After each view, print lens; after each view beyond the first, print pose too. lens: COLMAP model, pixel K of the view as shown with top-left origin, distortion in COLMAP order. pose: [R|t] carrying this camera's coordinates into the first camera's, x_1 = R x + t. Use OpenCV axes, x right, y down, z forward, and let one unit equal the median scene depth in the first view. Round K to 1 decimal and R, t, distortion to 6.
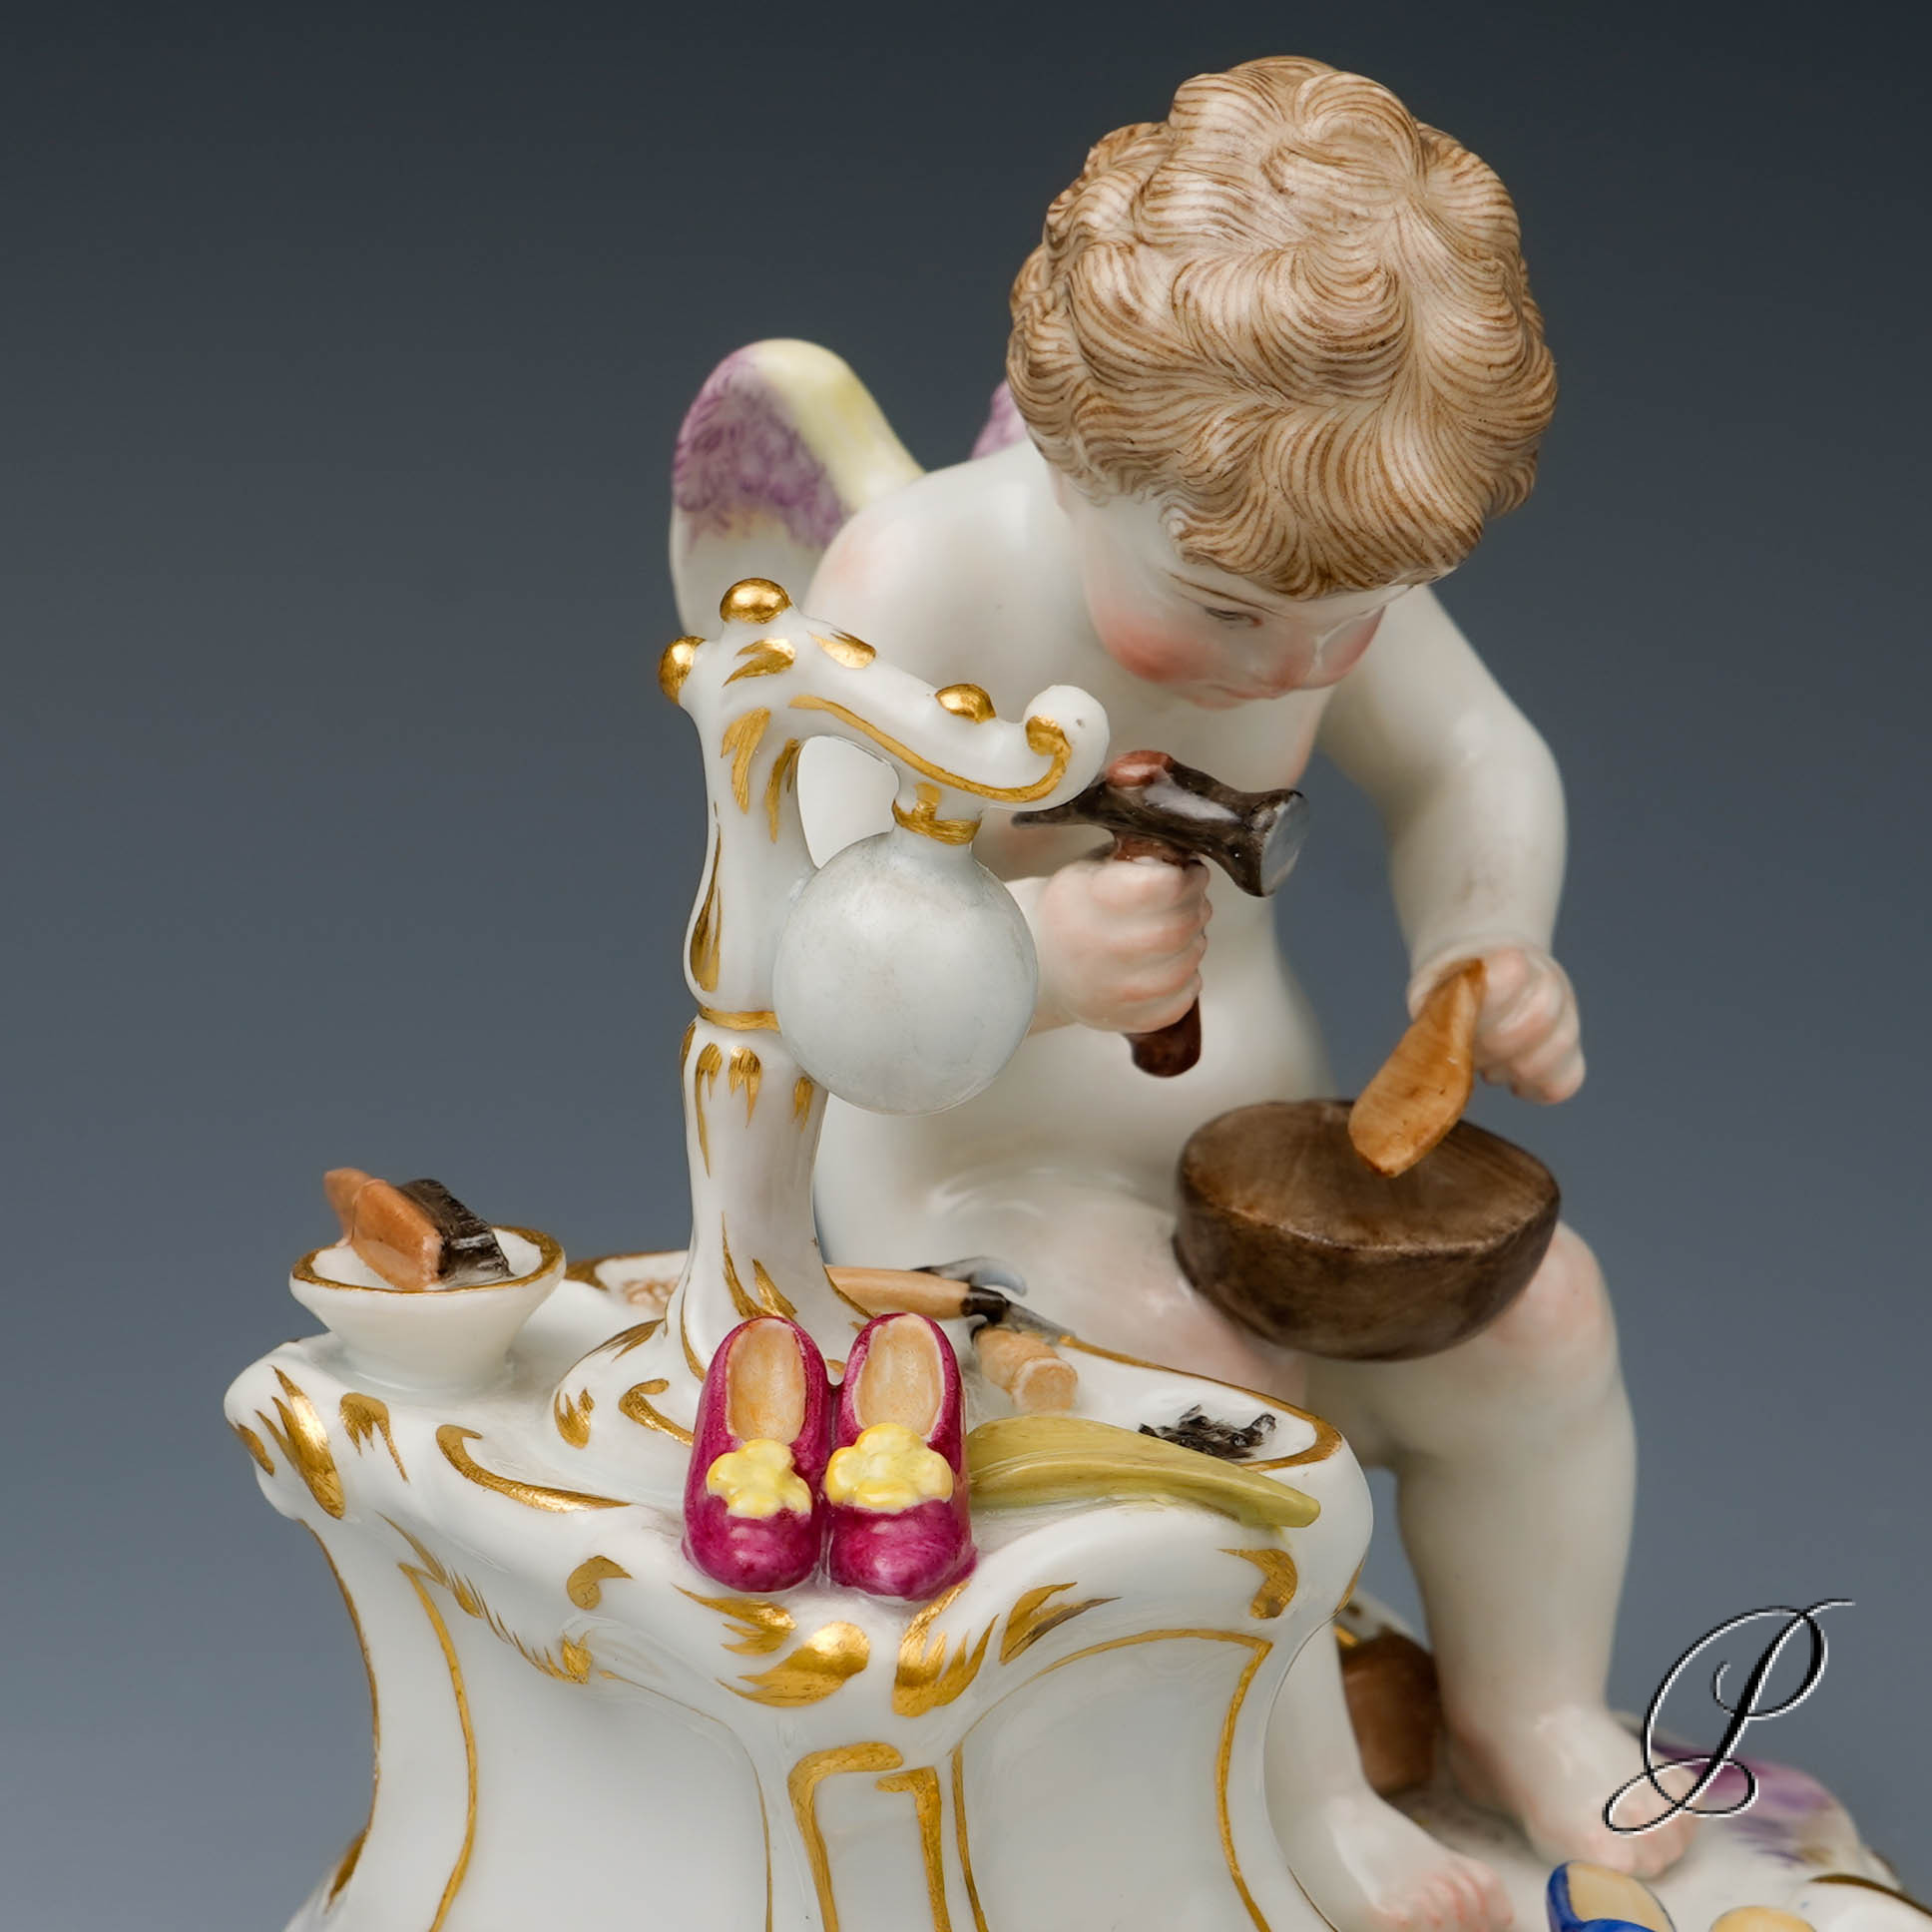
lens RADIAL K [[5046.4, 0, 961.2], [0, 5046.4, 1436.3], [0, 0, 1]] dist [-0.015543, -0.063413]
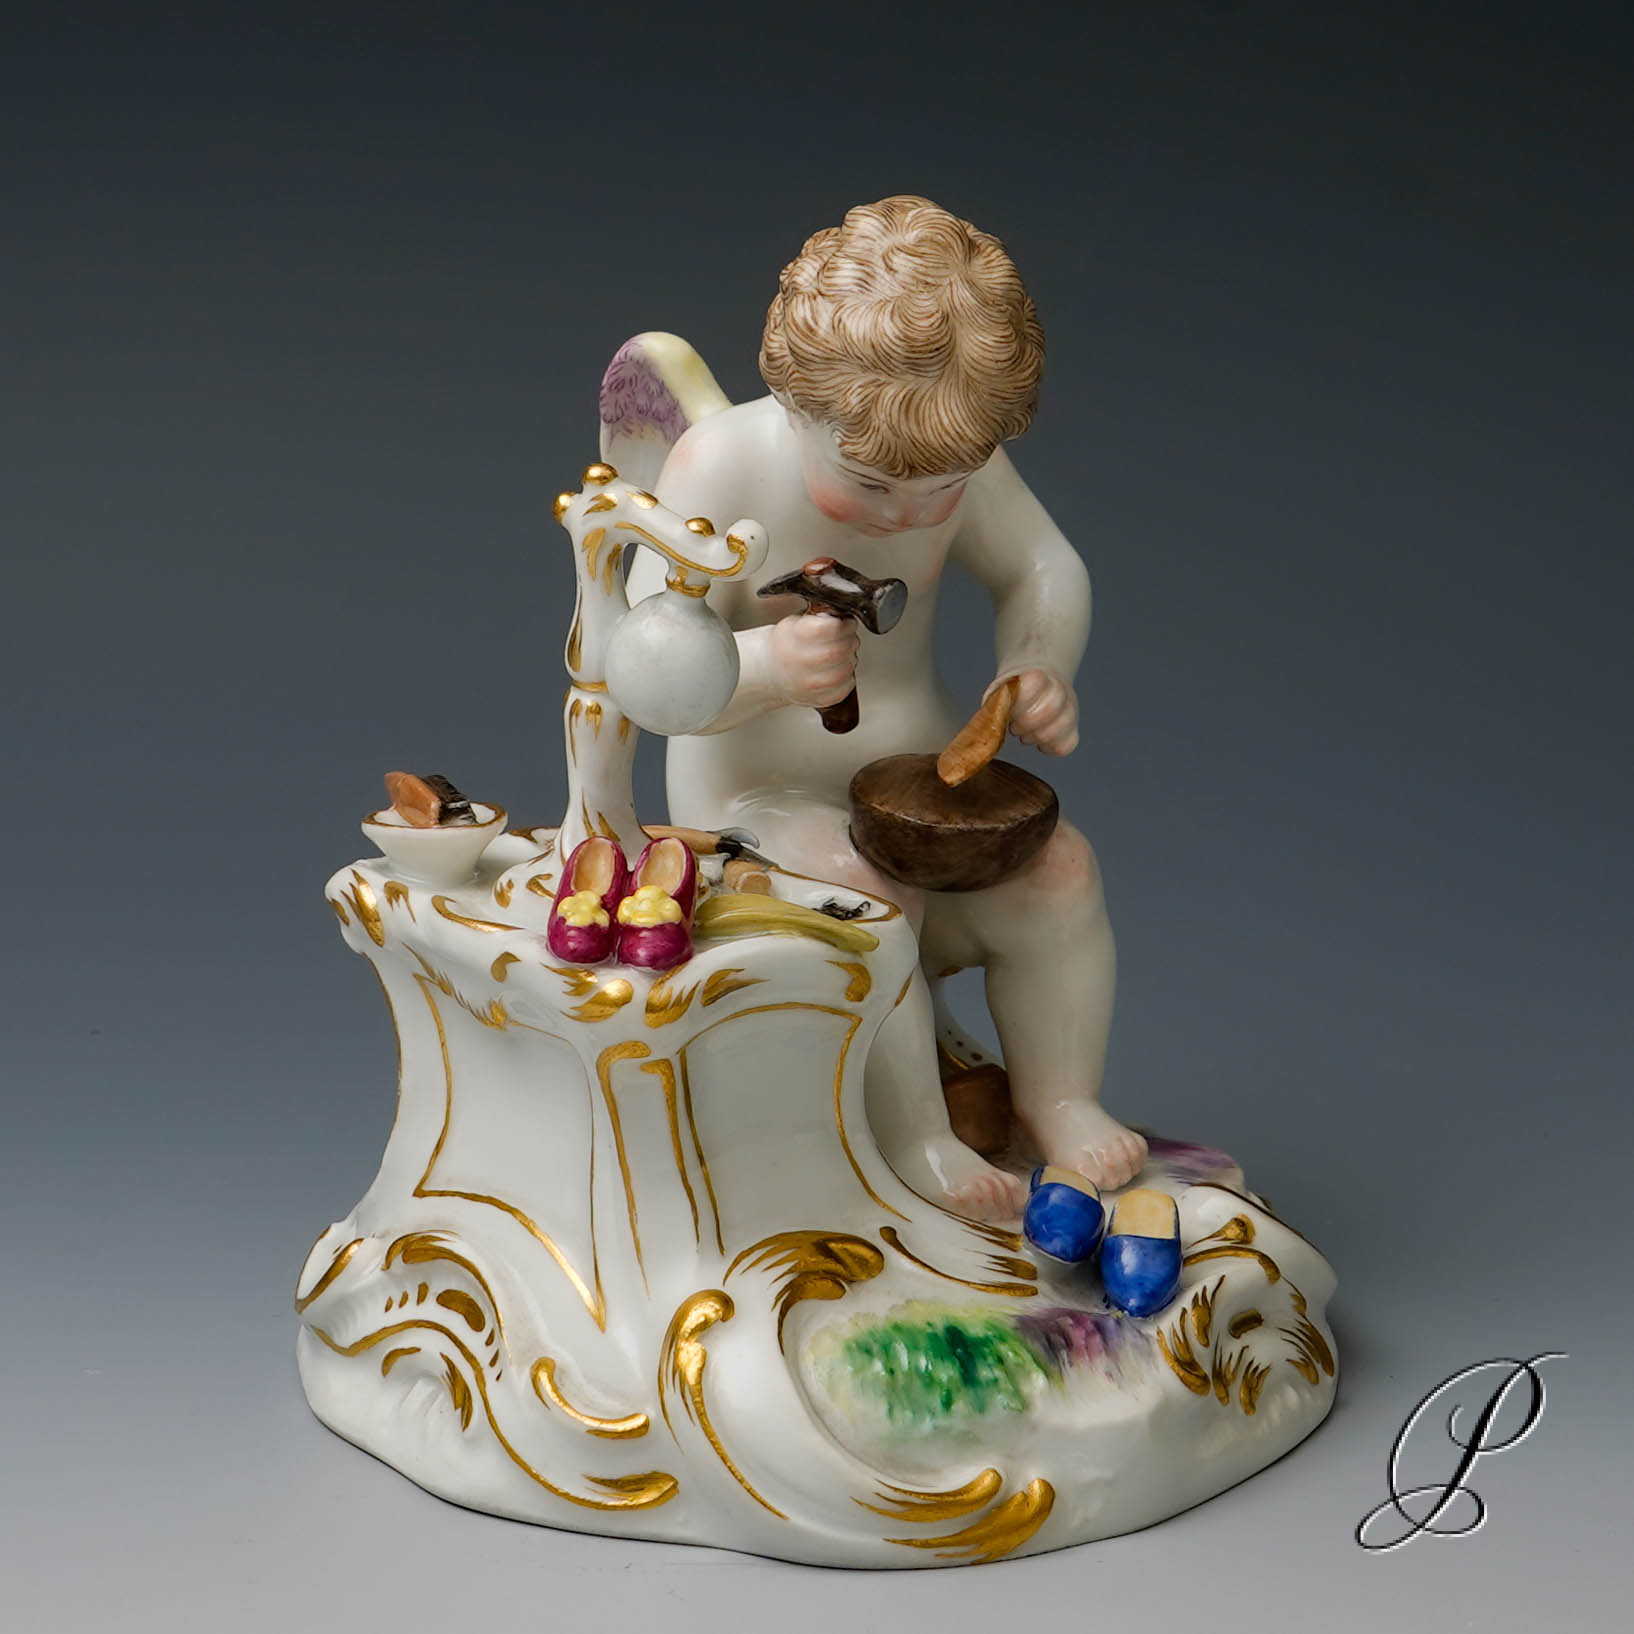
lens RADIAL K [[4389.3, 0, 817.0], [0, 4389.3, 817.0], [0, 0, 1]] dist [-0.056259, 0.628484]
pose [[0.998450, 0.024463, -0.049989, 0.121776], [-0.028649, 0.995985, -0.084817, 0.102867], [0.047714, 0.086118, 0.995142, -0.641506]]
